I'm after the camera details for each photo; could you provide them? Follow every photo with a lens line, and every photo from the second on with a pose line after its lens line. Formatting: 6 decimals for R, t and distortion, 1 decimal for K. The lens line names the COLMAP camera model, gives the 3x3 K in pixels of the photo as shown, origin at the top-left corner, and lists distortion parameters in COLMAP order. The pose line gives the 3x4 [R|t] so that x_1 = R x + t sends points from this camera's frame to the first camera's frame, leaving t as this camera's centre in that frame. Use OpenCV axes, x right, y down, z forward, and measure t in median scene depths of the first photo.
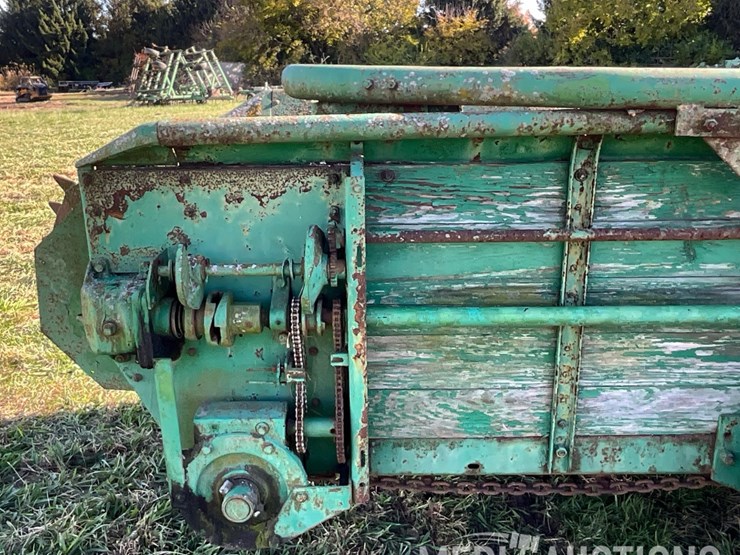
lens RADIAL K [[707.3, 0, 368.3], [0, 707.3, 277.6], [0, 0, 1]] dist [0.025438, -0.072558]
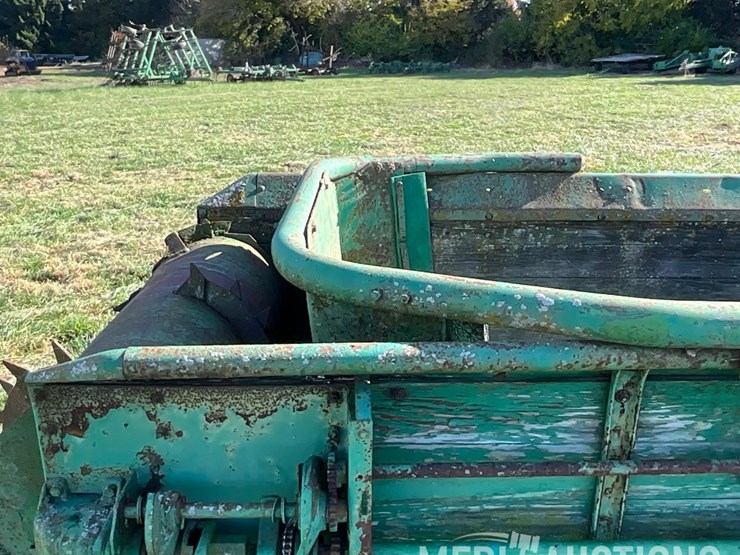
lens RADIAL K [[707.3, 0, 368.3], [0, 707.3, 277.6], [0, 0, 1]] dist [0.025438, -0.072558]
pose [[0.999540, 0.009681, 0.028758, -0.030186], [-0.010604, 0.999428, 0.032113, -0.282739], [-0.028430, -0.032403, 0.999070, 0.140940]]
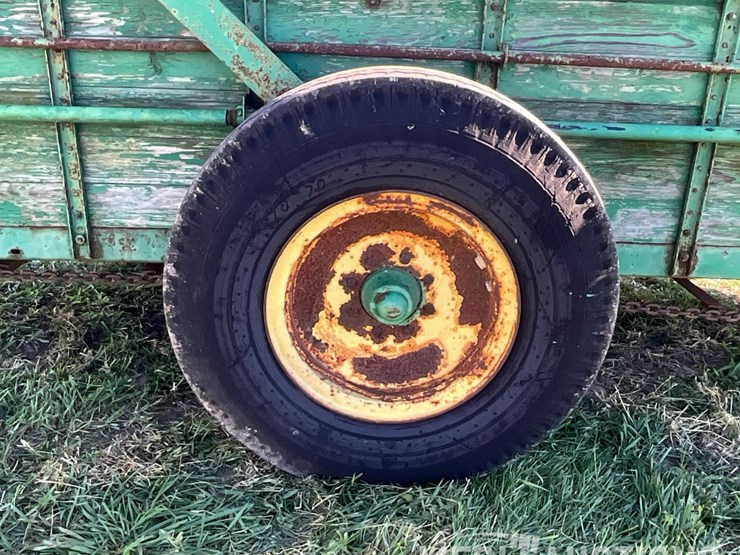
lens RADIAL K [[707.3, 0, 368.3], [0, 707.3, 277.6], [0, 0, 1]] dist [0.025438, -0.072558]
pose [[0.999122, 0.032271, 0.026731, 0.745097], [-0.034409, 0.995886, 0.083830, 0.196446], [-0.023916, -0.084676, 0.996121, -0.224645]]
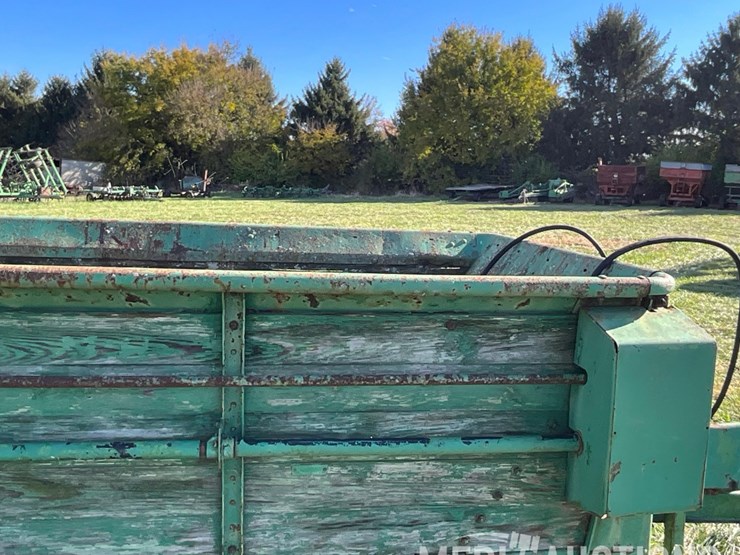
lens RADIAL K [[707.3, 0, 368.3], [0, 707.3, 277.6], [0, 0, 1]] dist [0.025438, -0.072558]
pose [[0.988440, 0.020585, 0.150206, 1.737357], [0.001116, 0.989725, -0.142981, -0.056734], [-0.151606, 0.141496, 0.978261, -0.164241]]
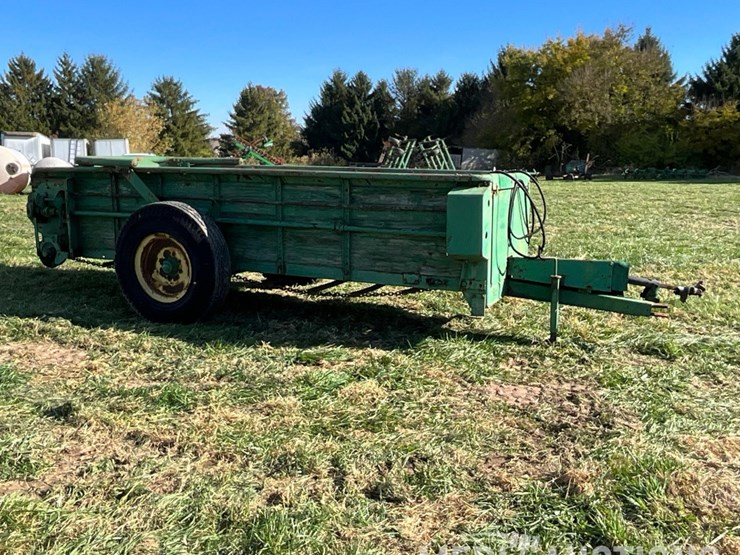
lens RADIAL K [[707.3, 0, 368.3], [0, 707.3, 277.6], [0, 0, 1]] dist [0.025438, -0.072558]
pose [[0.917869, 0.083551, -0.387989, 3.139393], [-0.127191, 0.987954, -0.088146, 0.560477], [0.375951, 0.130256, 0.917439, -2.106646]]
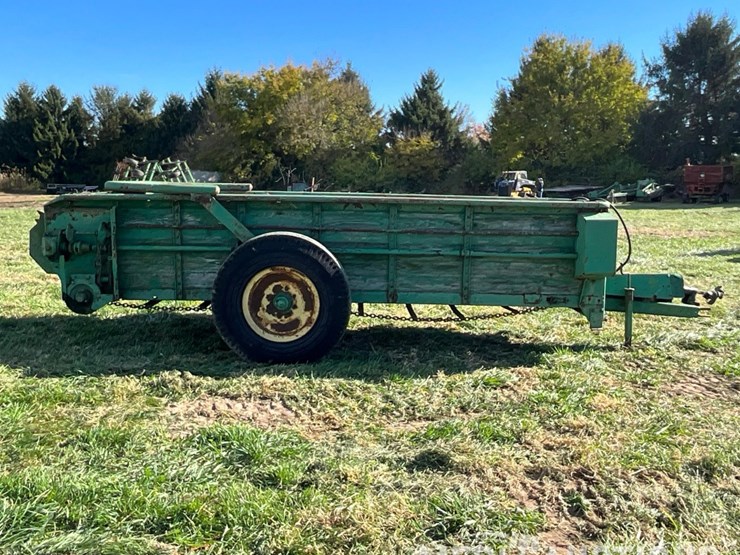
lens RADIAL K [[707.3, 0, 368.3], [0, 707.3, 277.6], [0, 0, 1]] dist [0.025438, -0.072558]
pose [[0.999443, 0.021569, 0.025457, 1.123346], [-0.017525, 0.988595, -0.149577, 0.688381], [-0.028393, 0.149047, 0.988422, -2.488894]]
